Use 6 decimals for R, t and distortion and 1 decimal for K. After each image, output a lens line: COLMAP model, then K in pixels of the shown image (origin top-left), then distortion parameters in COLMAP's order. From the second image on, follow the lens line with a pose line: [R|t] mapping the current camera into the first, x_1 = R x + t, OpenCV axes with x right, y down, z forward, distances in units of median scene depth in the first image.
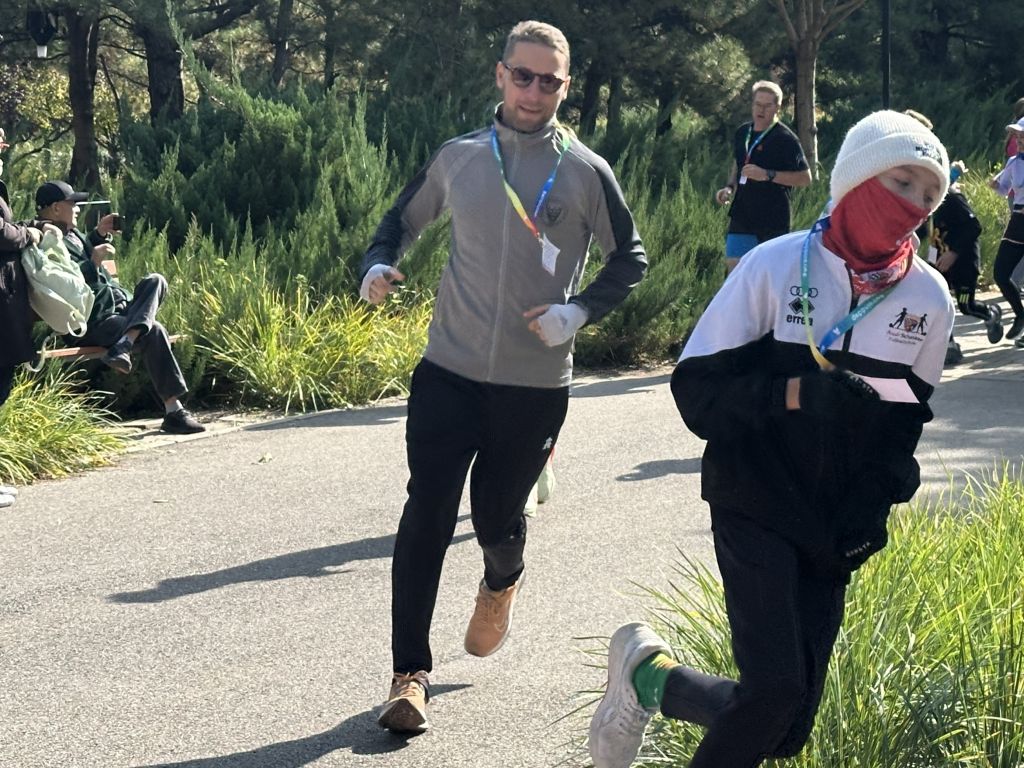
lens RADIAL K [[2064.7, 0, 512.0], [0, 2064.7, 384.0], [0, 0, 1]] dist [0.113527, 0.048805]
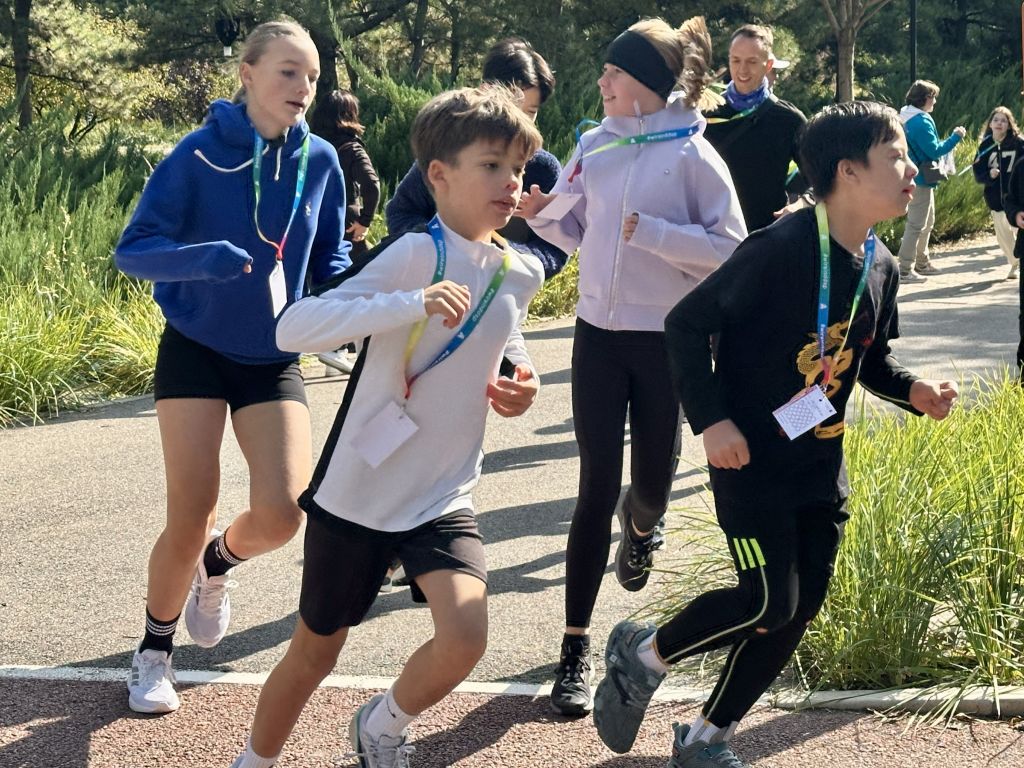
lens RADIAL K [[1779.4, 0, 512.0], [0, 1779.4, 384.0], [0, 0, 1]] dist [0.111663, 0.096737]
pose [[0.998976, -0.009405, -0.044260, -0.009387], [0.010709, 0.999513, 0.029316, 0.009332], [0.043963, -0.029760, 0.998590, -0.065364]]
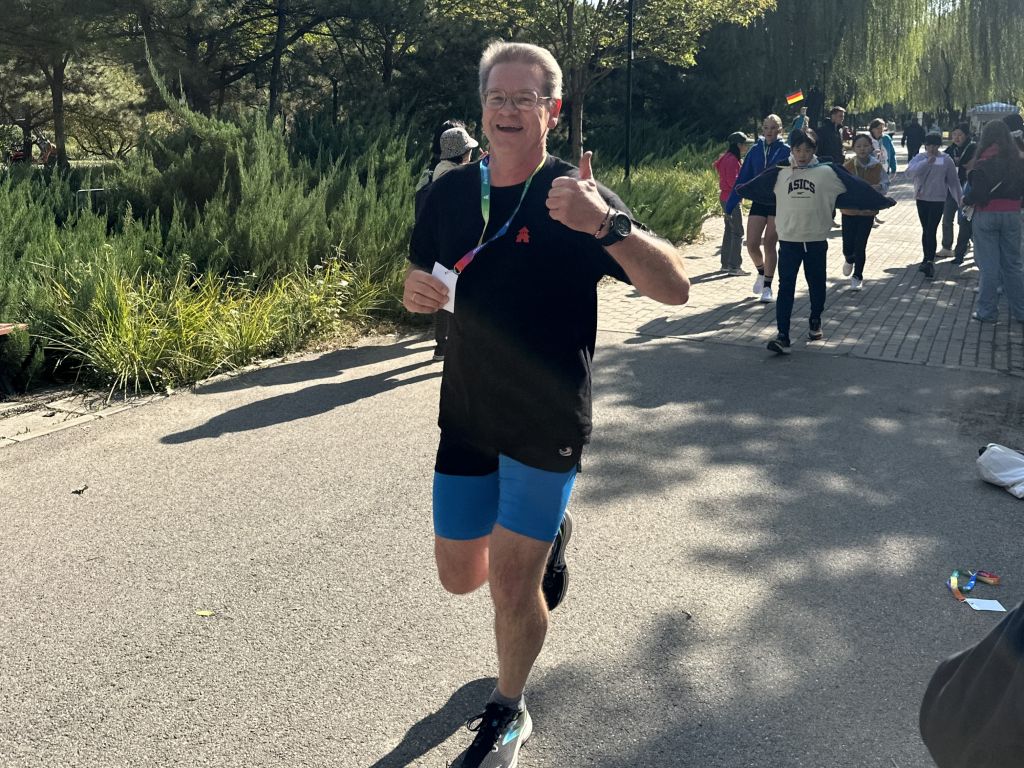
lens RADIAL K [[750.9, 0, 512.4], [0, 750.9, 354.8], [0, 0, 1]] dist [0.001696, -0.001395]
pose [[0.998021, -0.012690, 0.061581, 0.051335], [0.003435, 0.988963, 0.148125, -0.043637], [-0.062781, -0.147620, 0.987050, 0.379800]]
